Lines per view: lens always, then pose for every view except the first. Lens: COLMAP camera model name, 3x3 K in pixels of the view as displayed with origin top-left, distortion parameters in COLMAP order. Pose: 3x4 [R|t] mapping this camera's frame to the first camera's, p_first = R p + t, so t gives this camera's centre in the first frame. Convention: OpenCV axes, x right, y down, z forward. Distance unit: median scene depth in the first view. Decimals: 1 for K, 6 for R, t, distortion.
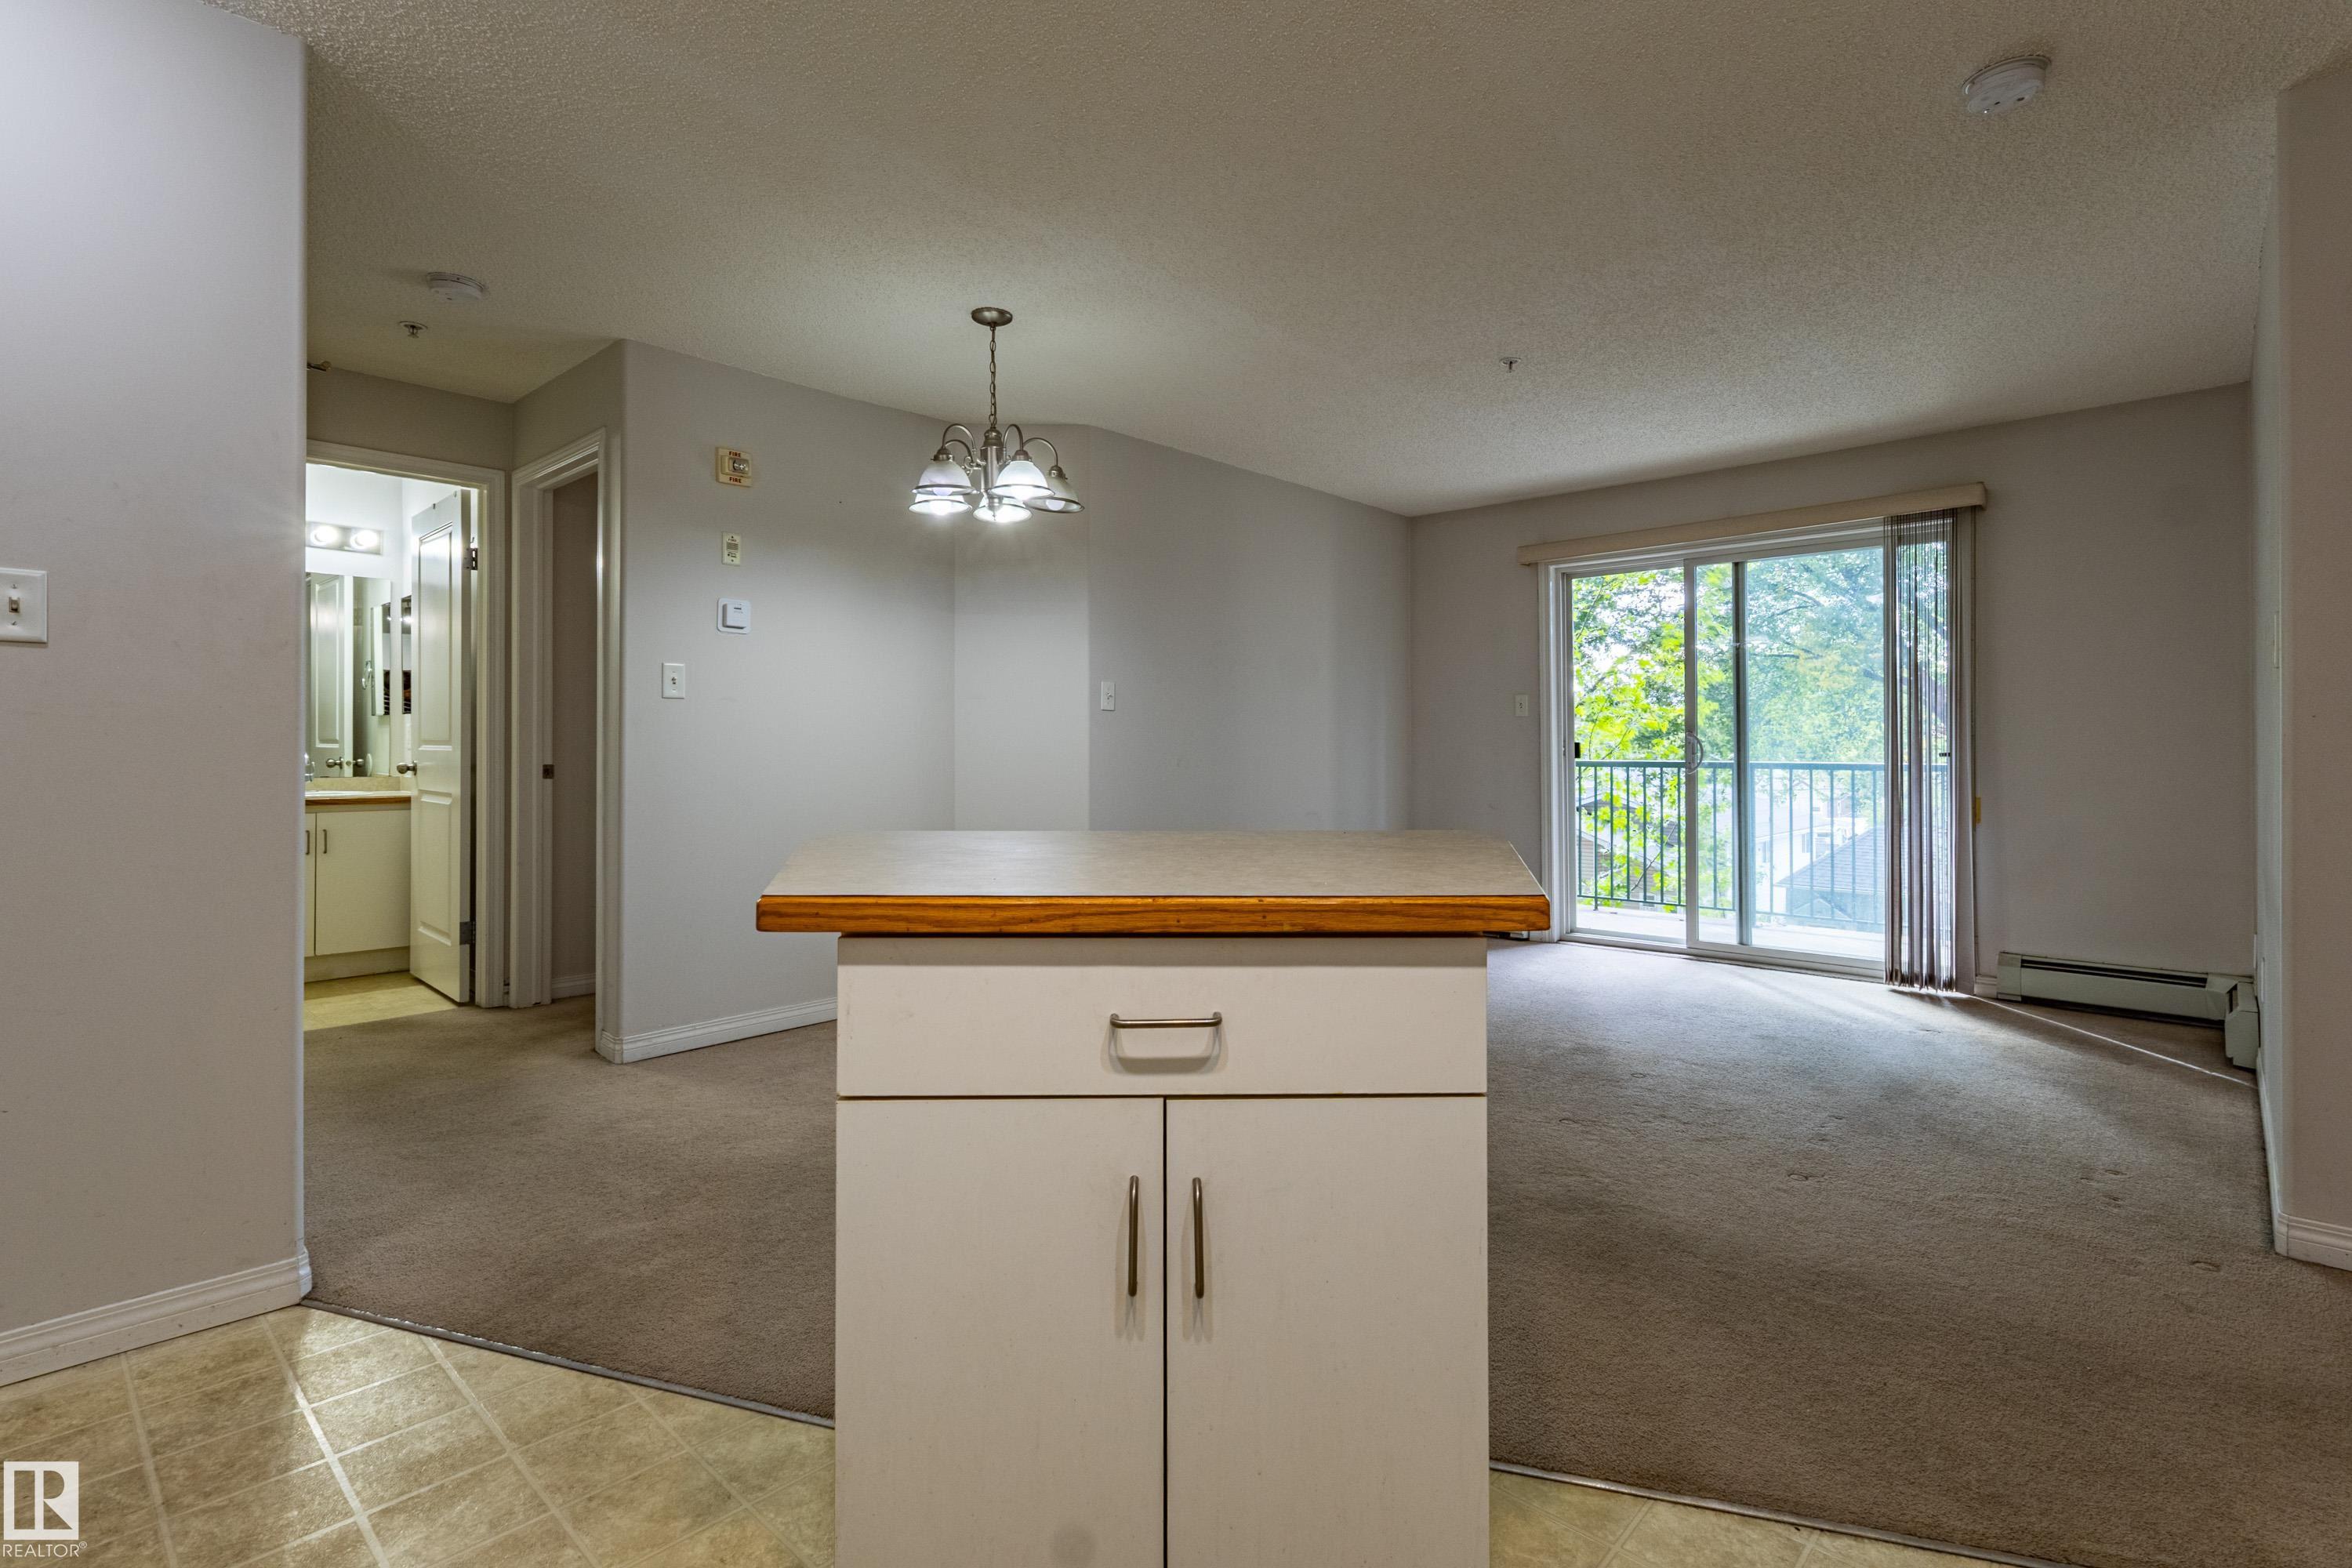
lens RADIAL K [[1130.9, 0, 1174.7], [0, 1130.9, 732.8], [0, 0, 1]] dist [0.001667, 0.000195]
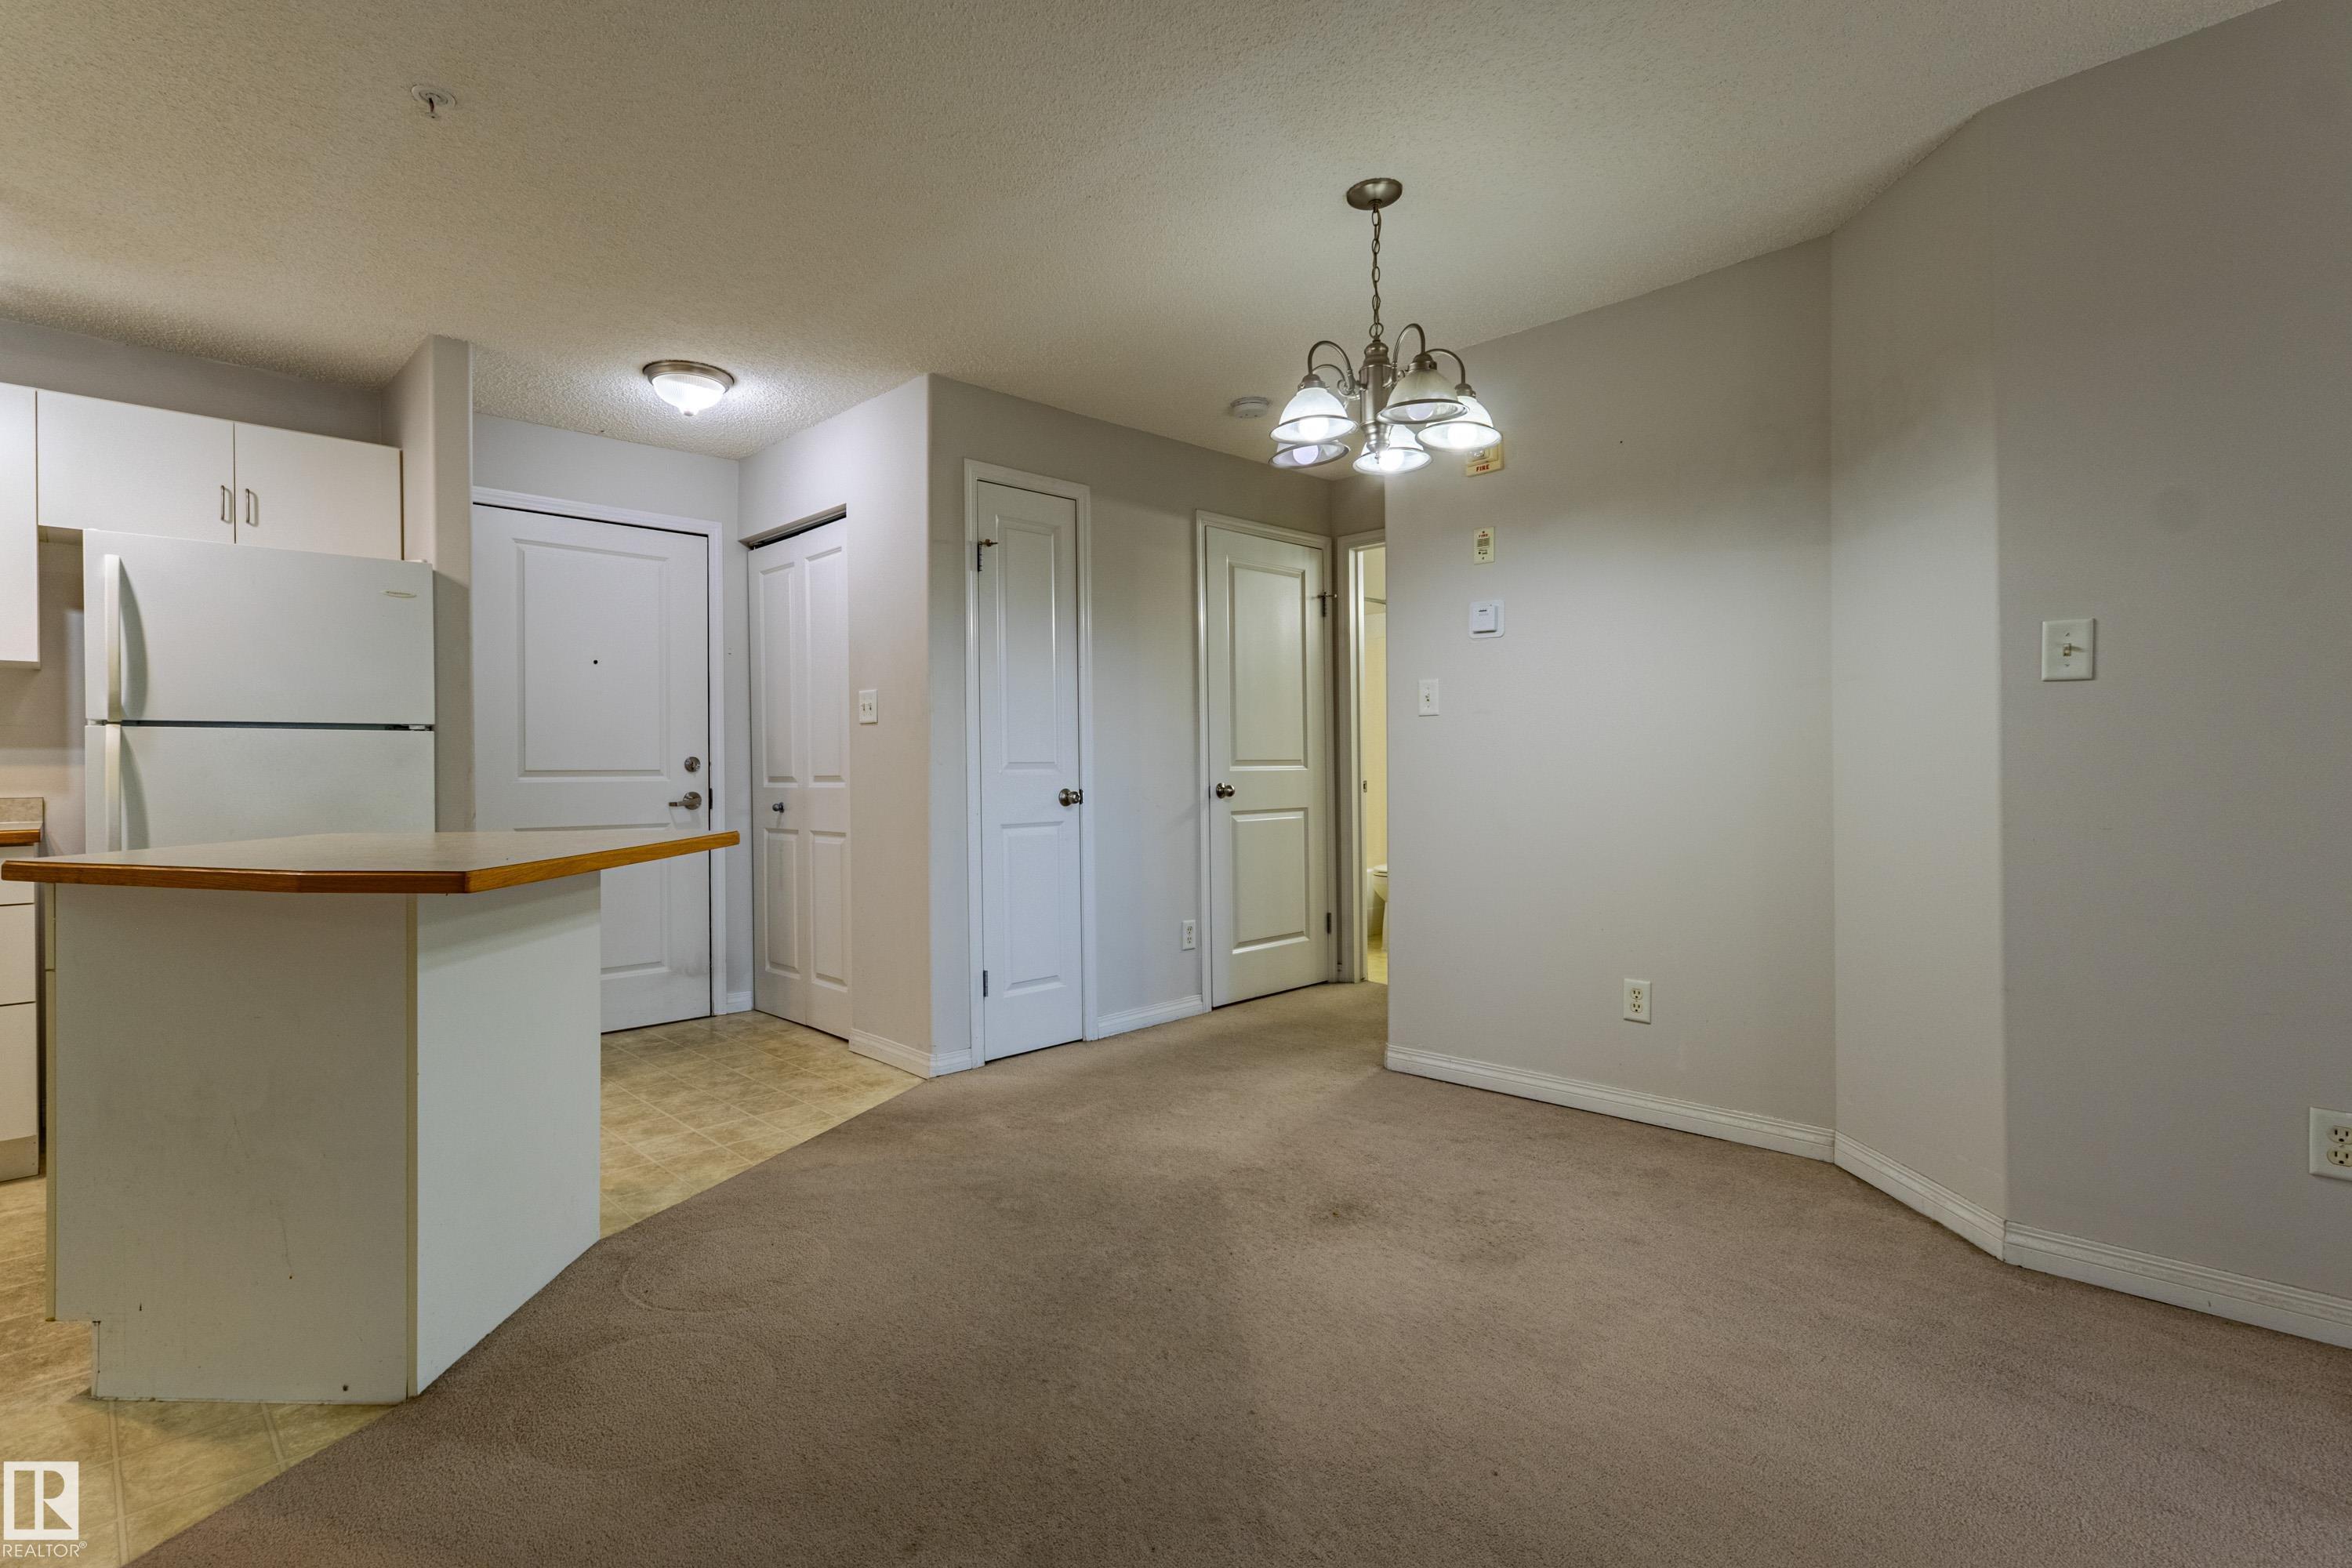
lens RADIAL K [[1110.0, 0, 1097.9], [0, 1110.0, 769.4], [0, 0, 1]] dist [0.001335, 0.001463]
pose [[-0.077047, 0.000826, -0.997027, 0.451137], [0.021550, 0.999767, -0.000837, 0.008914], [0.996795, -0.021550, -0.077047, 0.663827]]
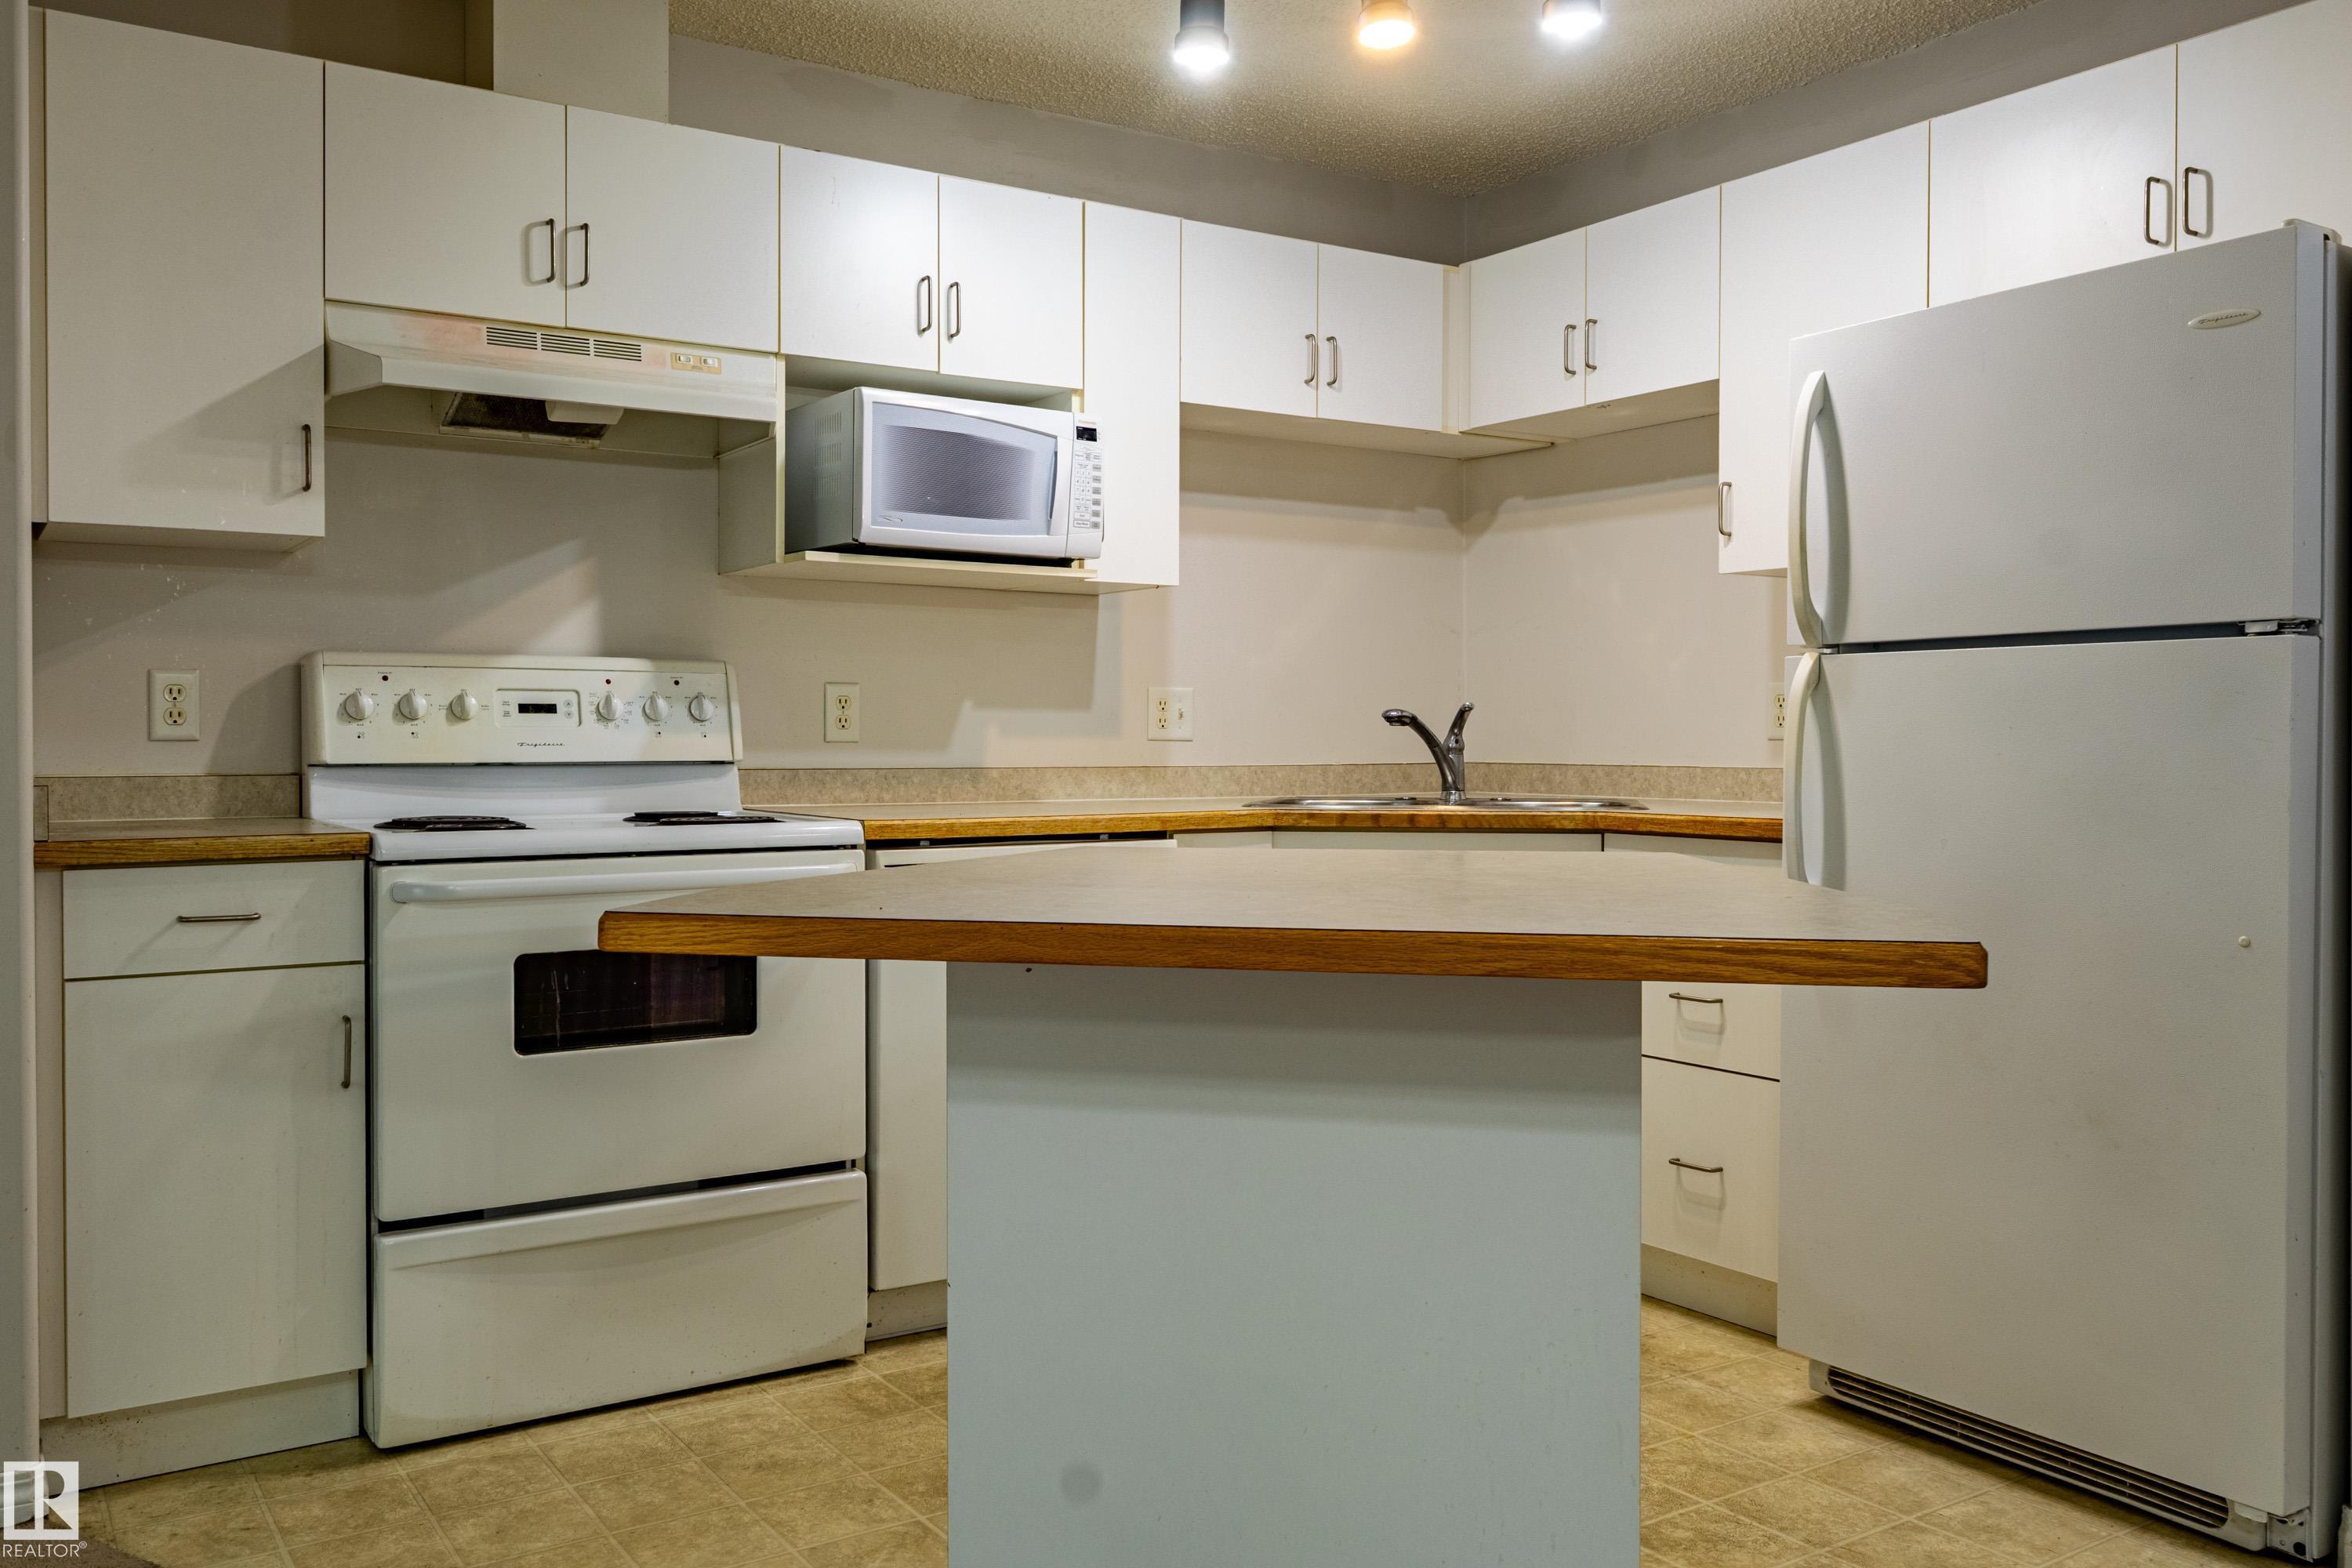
lens RADIAL K [[1872.7, 0, 1175.7], [0, 1872.7, 761.1], [0, 0, 1]] dist [0.003669, 0.000046]
pose [[-0.972185, -0.003355, 0.234192, -0.070494], [-0.003721, 0.999992, -0.001119, 0.009657], [-0.234186, -0.001959, -0.972190, 0.736158]]
